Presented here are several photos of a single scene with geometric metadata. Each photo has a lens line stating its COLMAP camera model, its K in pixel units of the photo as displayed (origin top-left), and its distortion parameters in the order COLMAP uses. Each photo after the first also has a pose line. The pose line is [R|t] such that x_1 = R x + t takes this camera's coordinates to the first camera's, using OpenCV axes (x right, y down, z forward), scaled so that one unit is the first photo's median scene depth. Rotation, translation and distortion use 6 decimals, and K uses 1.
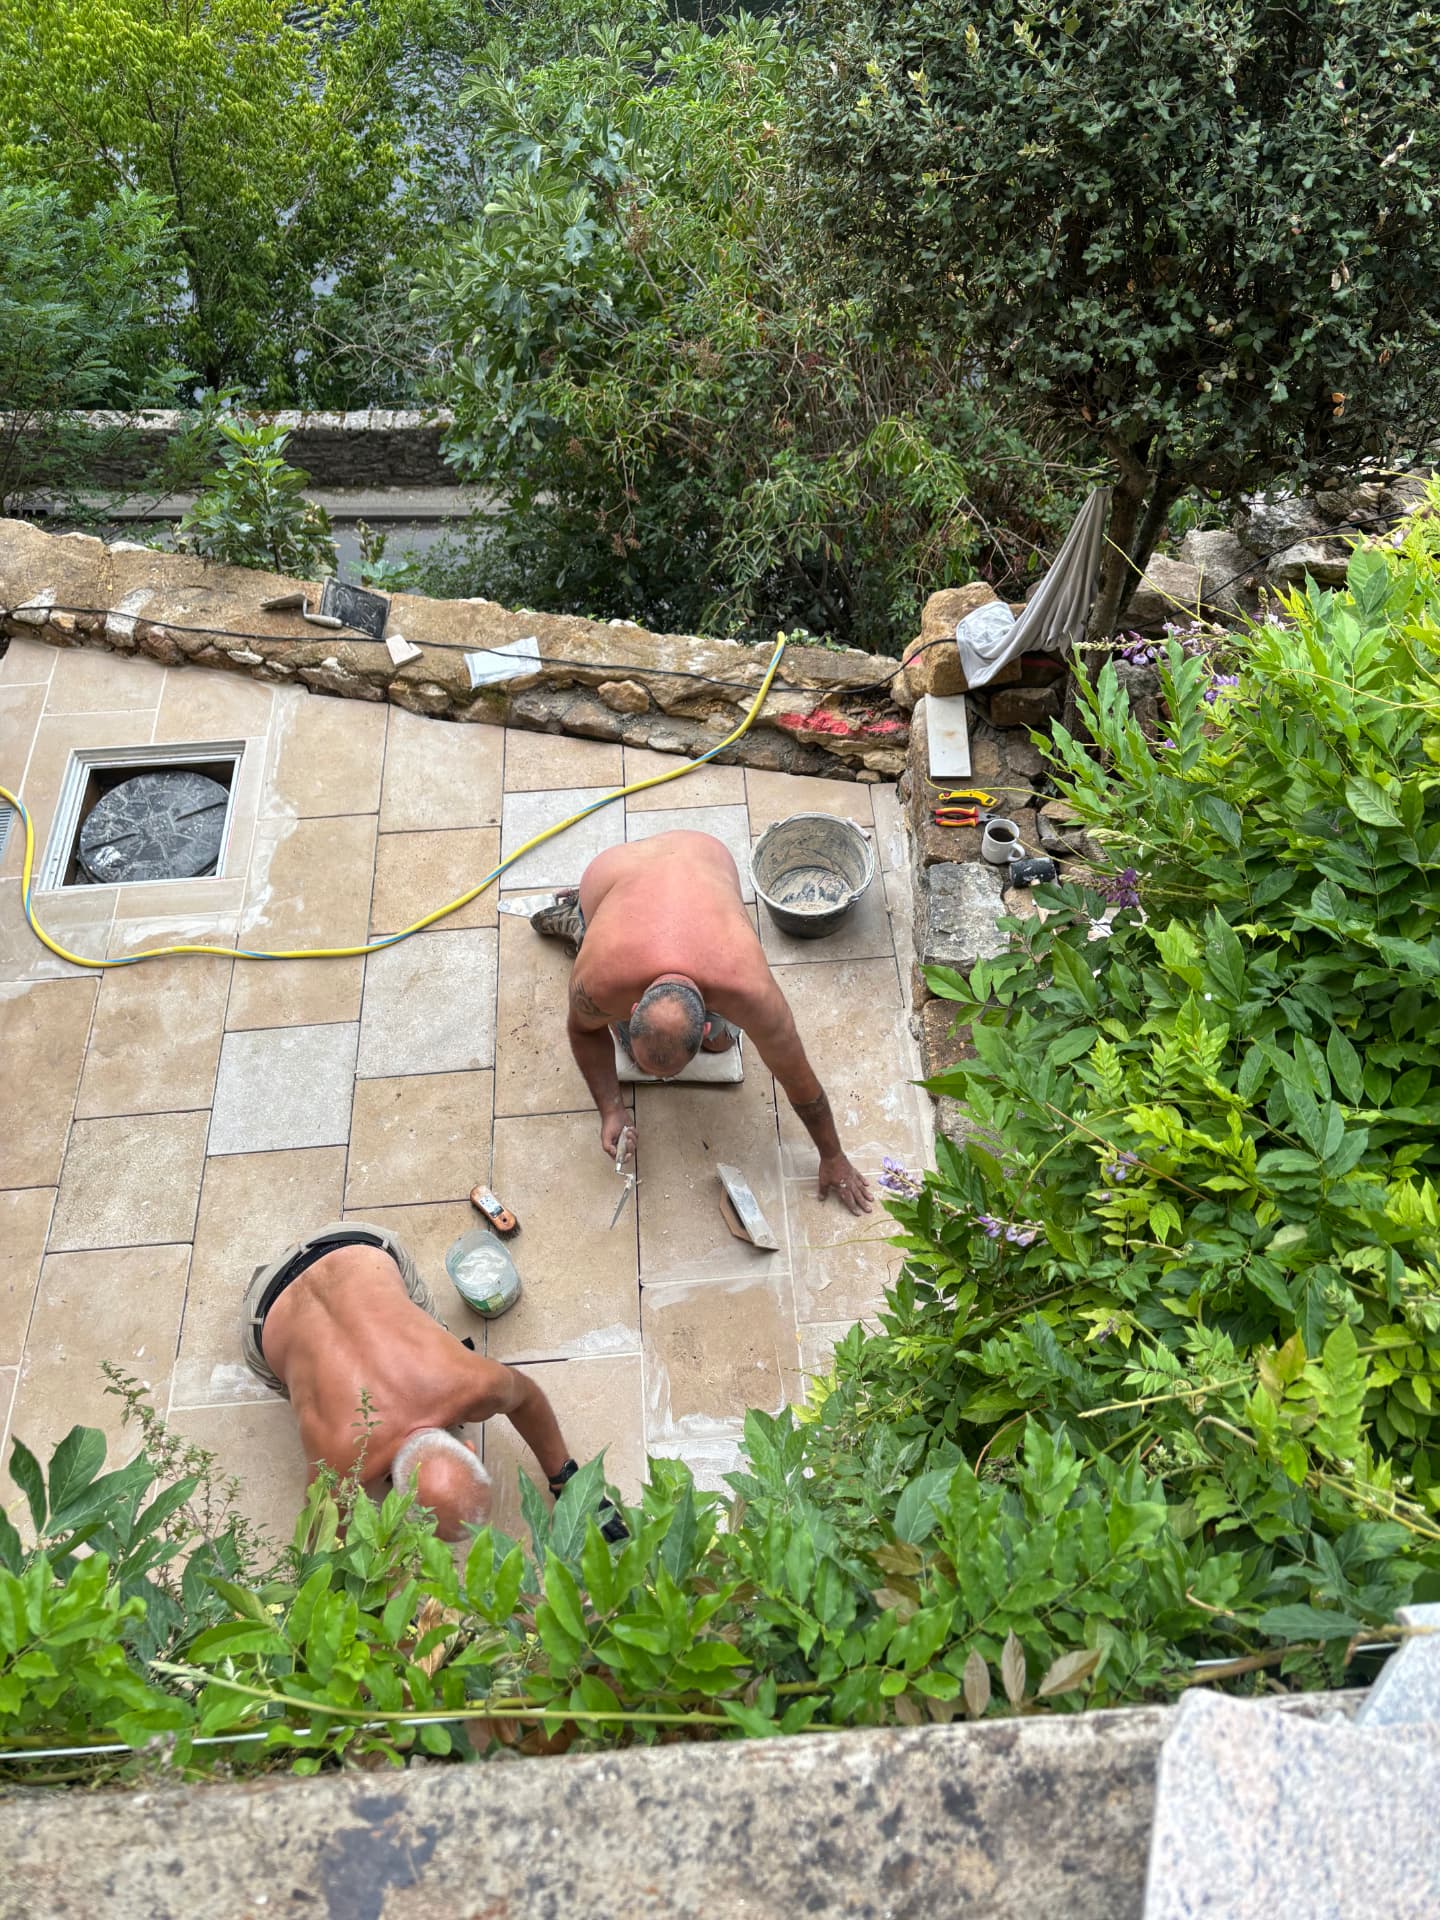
lens RADIAL K [[1434.9, 0, 736.4], [0, 1434.9, 957.1], [0, 0, 1]] dist [0.094187, -0.090965]
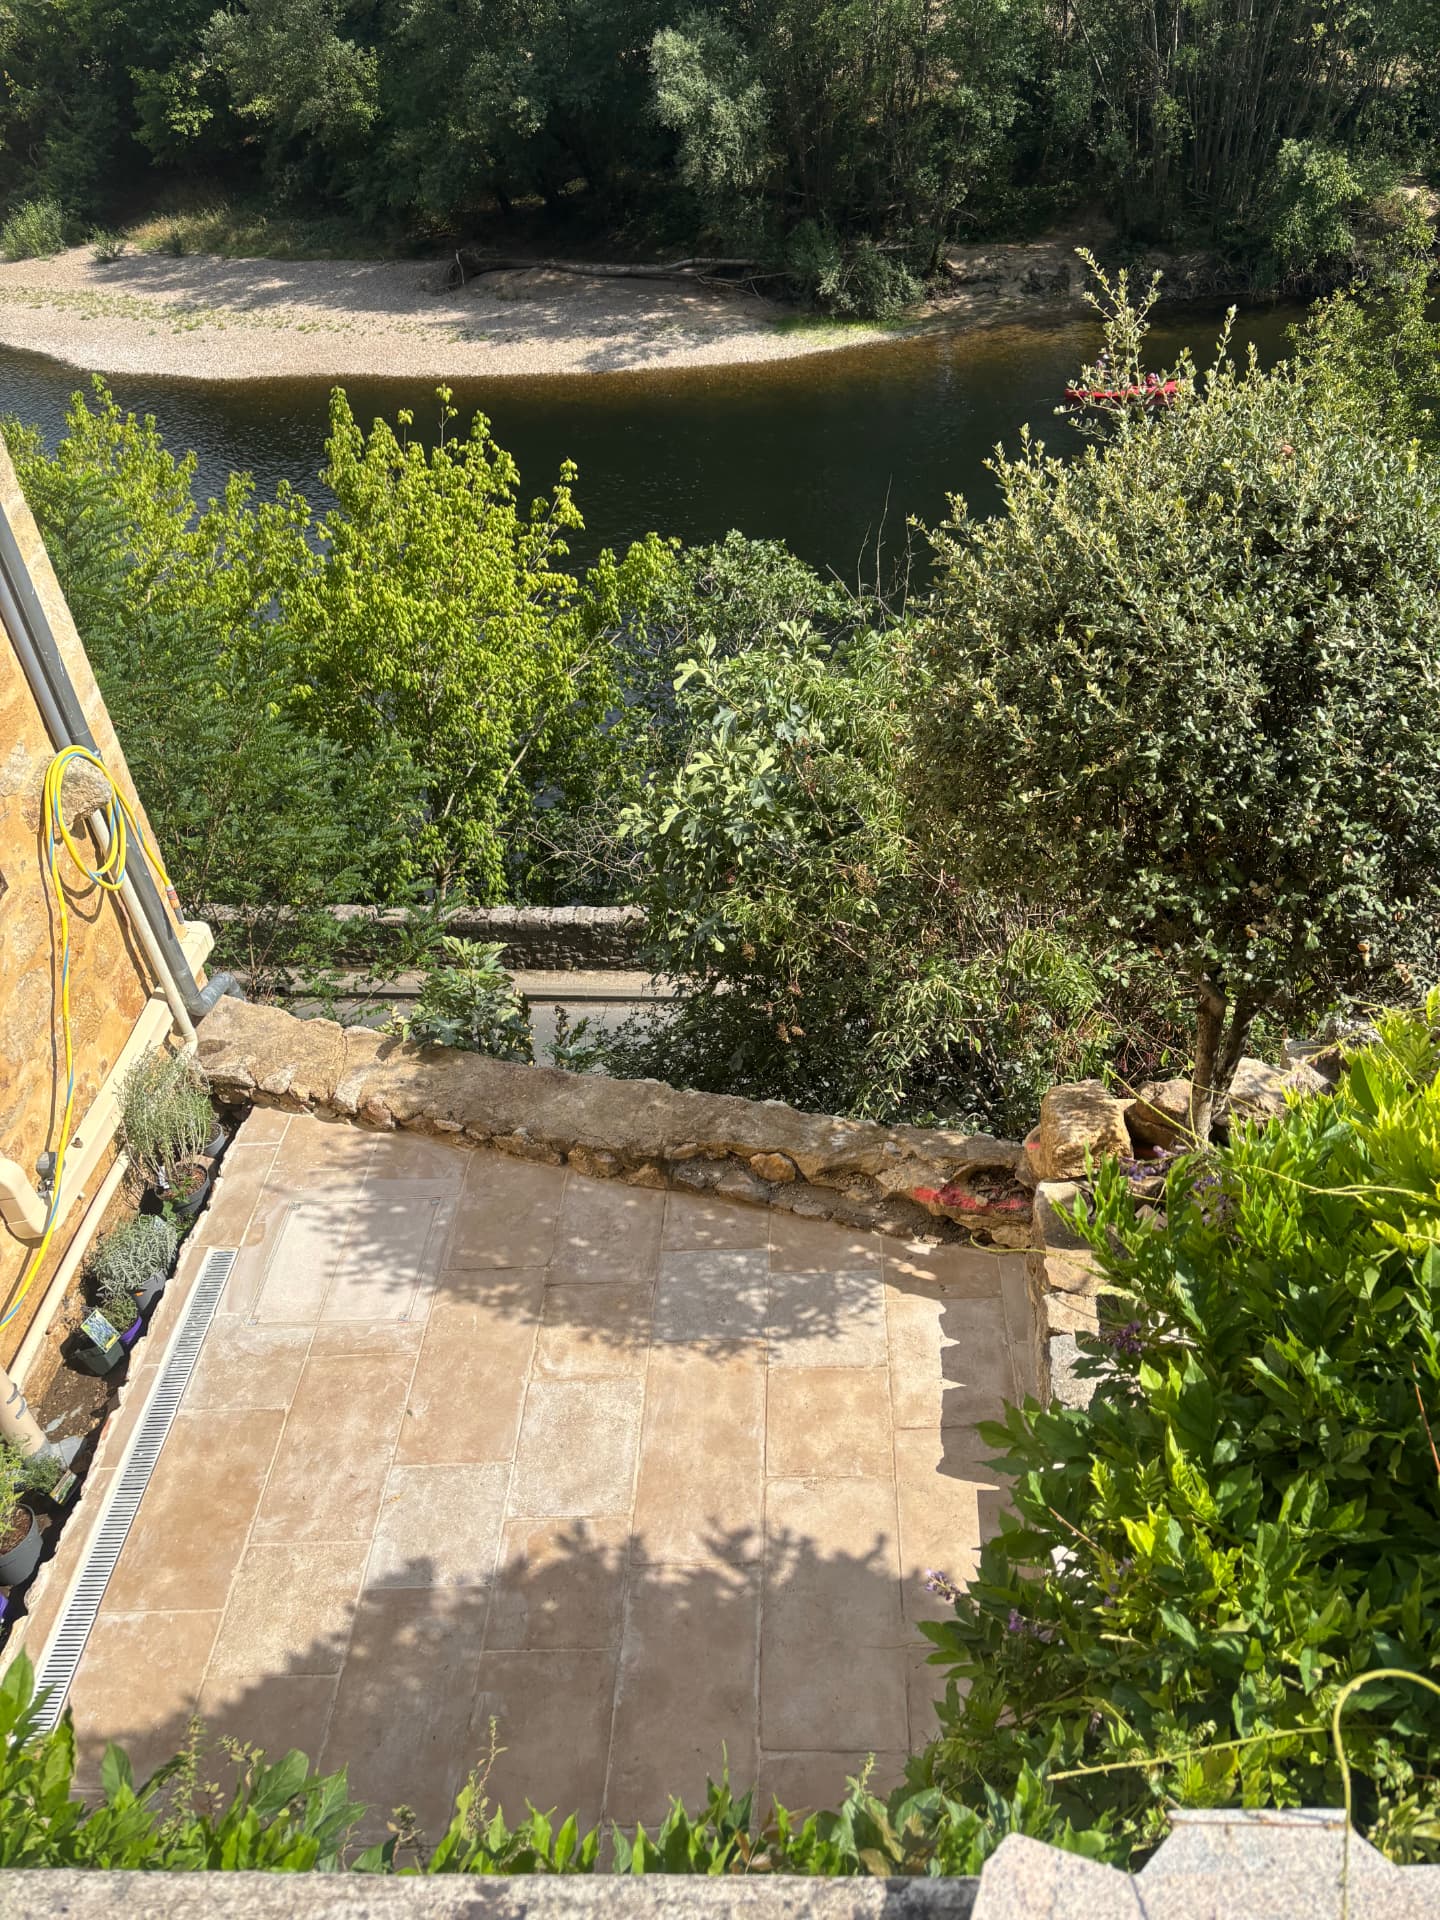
lens RADIAL K [[1447.2, 0, 723.9], [0, 1447.2, 946.4], [0, 0, 1]] dist [0.087257, 0.003211]
pose [[0.991598, 0.012322, -0.128769, 0.028571], [-0.053354, 0.945794, -0.320355, 0.018829], [0.117841, 0.324534, 0.938505, -0.117273]]
